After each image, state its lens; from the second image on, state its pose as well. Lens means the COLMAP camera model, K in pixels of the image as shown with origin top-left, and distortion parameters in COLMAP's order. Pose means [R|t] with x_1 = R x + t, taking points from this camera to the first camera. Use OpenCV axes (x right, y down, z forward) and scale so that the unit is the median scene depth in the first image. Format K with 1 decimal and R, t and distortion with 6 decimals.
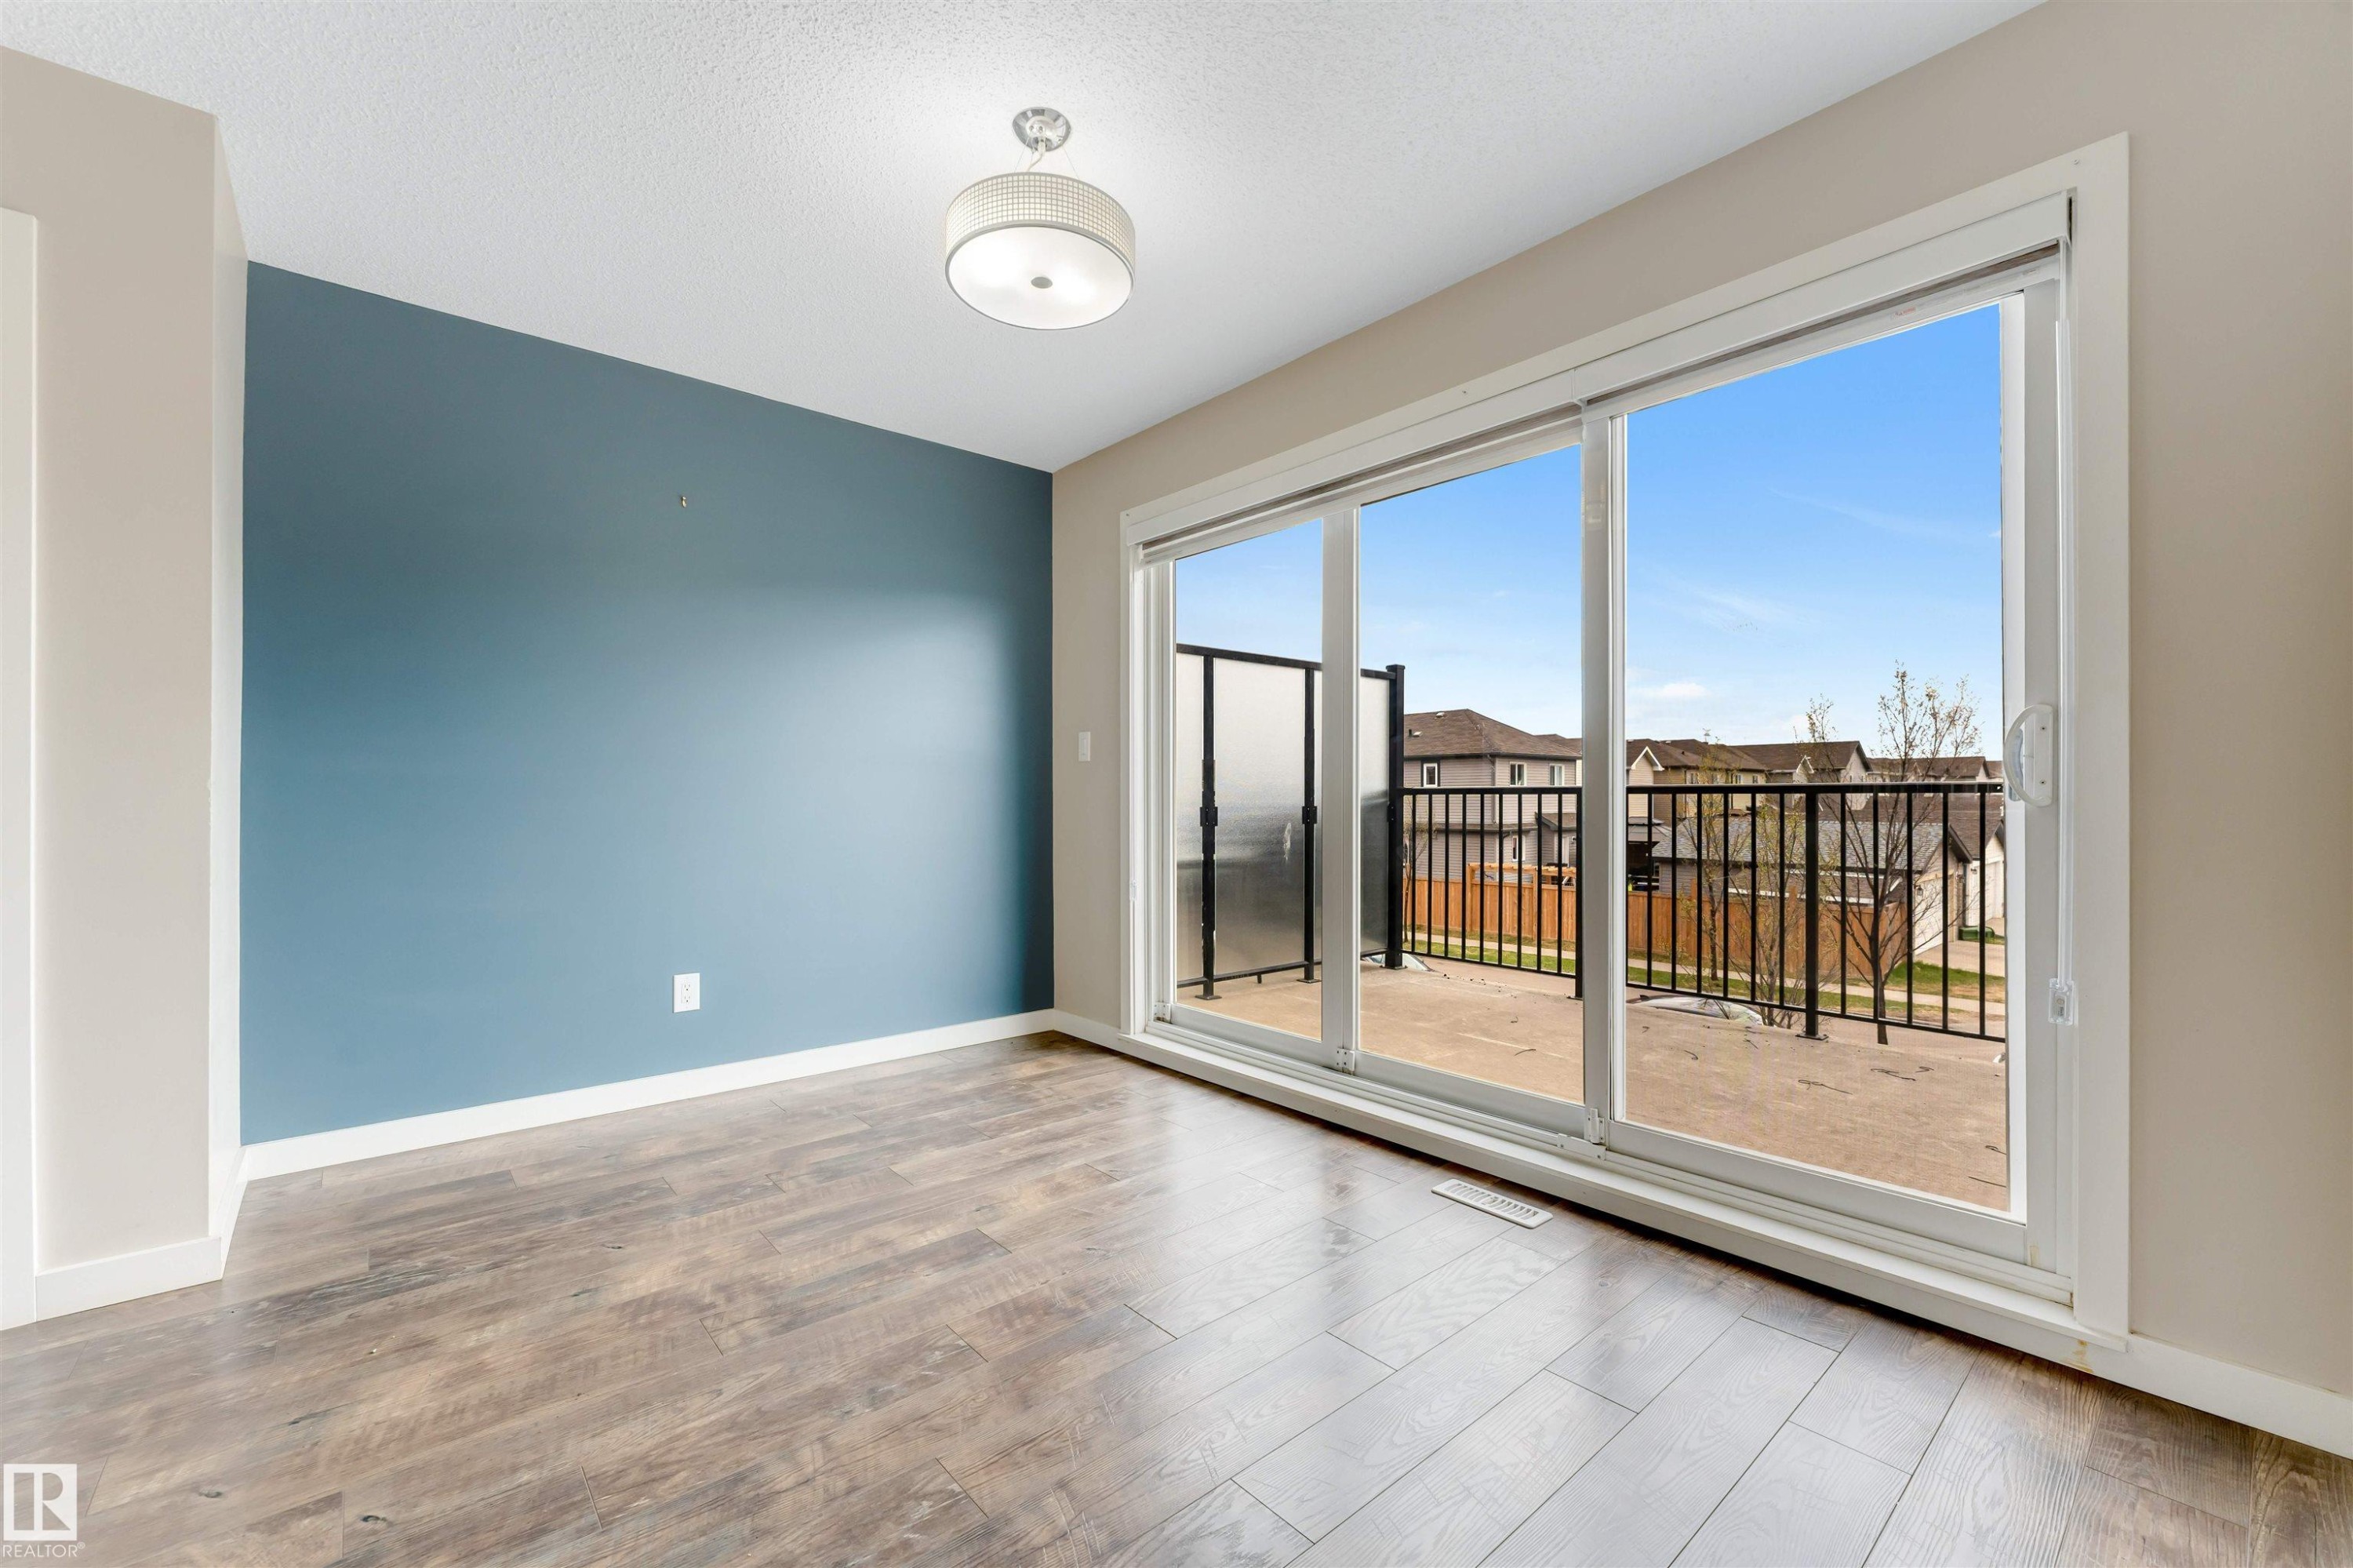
lens RADIAL K [[958.4, 0, 1157.8], [0, 958.4, 826.9], [0, 0, 1]] dist [0.002338, -0.000134]
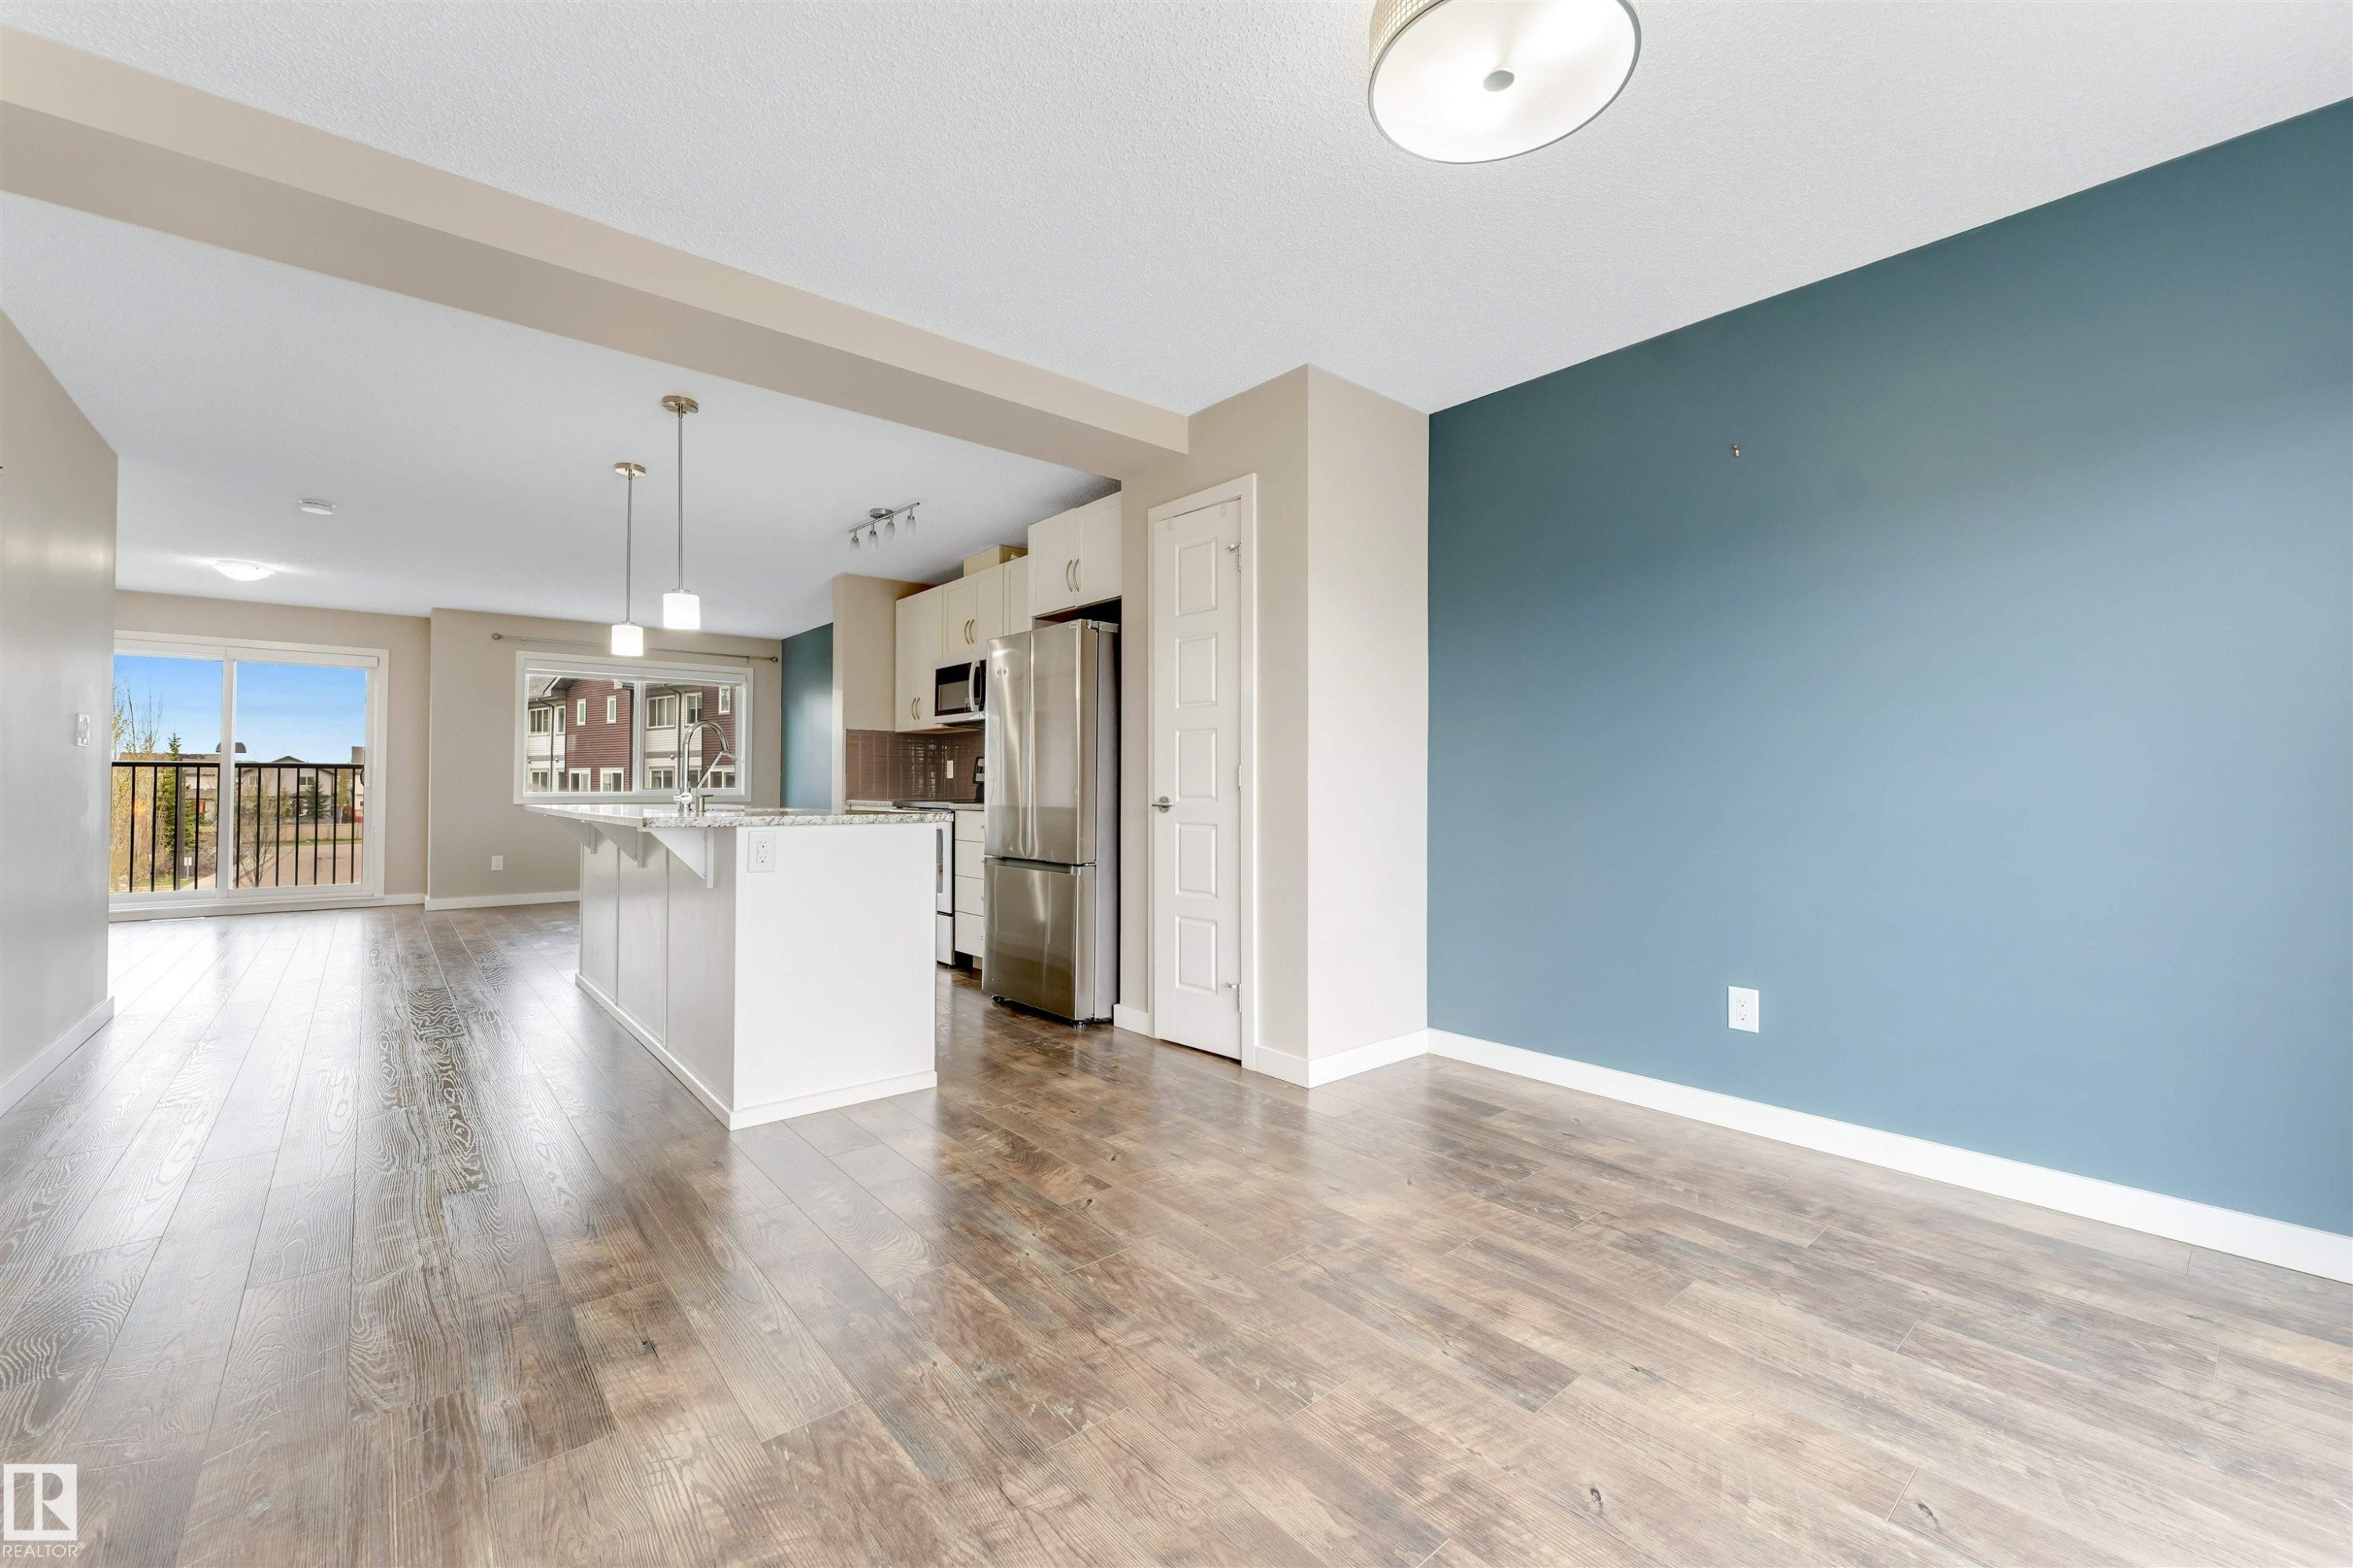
lens RADIAL K [[958.4, 0, 1184.0], [0, 958.4, 800.6], [0, 0, 1]] dist [0.002338, -0.000134]
pose [[-0.002646, 0.013451, -0.999906, 0.480005], [-0.028116, 0.999513, 0.013520, -0.020150], [0.999601, 0.028149, -0.002267, 0.605015]]
